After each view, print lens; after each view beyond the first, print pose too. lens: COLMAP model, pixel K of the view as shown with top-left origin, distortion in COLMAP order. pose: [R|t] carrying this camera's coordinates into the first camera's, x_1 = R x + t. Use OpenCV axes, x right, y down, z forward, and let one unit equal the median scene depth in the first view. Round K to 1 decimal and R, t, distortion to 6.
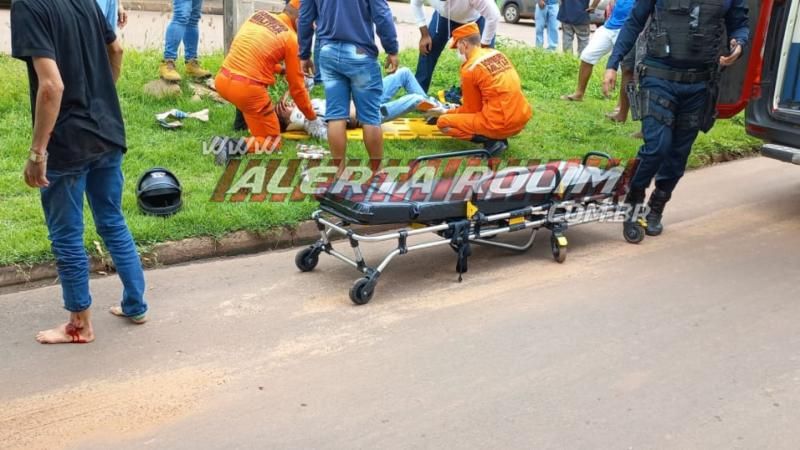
lens RADIAL K [[724.7, 0, 400.0], [0, 724.7, 225.0], [0, 0, 1]] dist [0.046120, -0.008845]
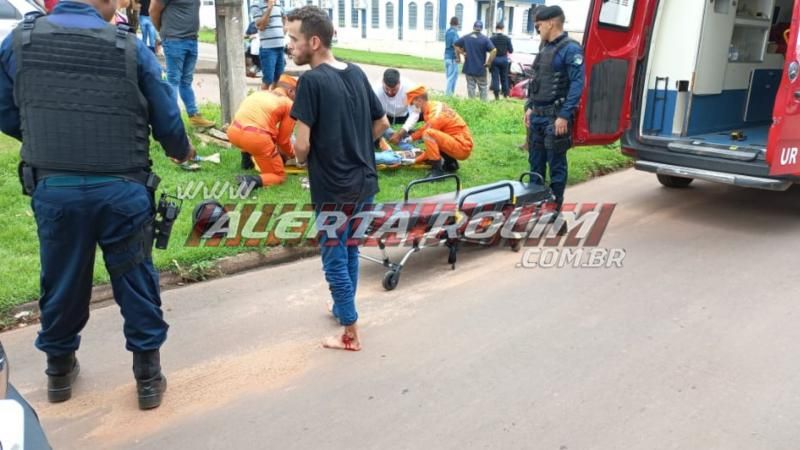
lens RADIAL K [[605.0, 0, 415.4], [0, 605.0, 249.4], [0, 0, 1]] dist [0.081489, -0.097679]
pose [[0.983618, -0.069956, 0.166136, -0.160662], [0.067963, 0.997532, 0.017656, 0.012692], [-0.166961, -0.006076, 0.985945, -0.119878]]
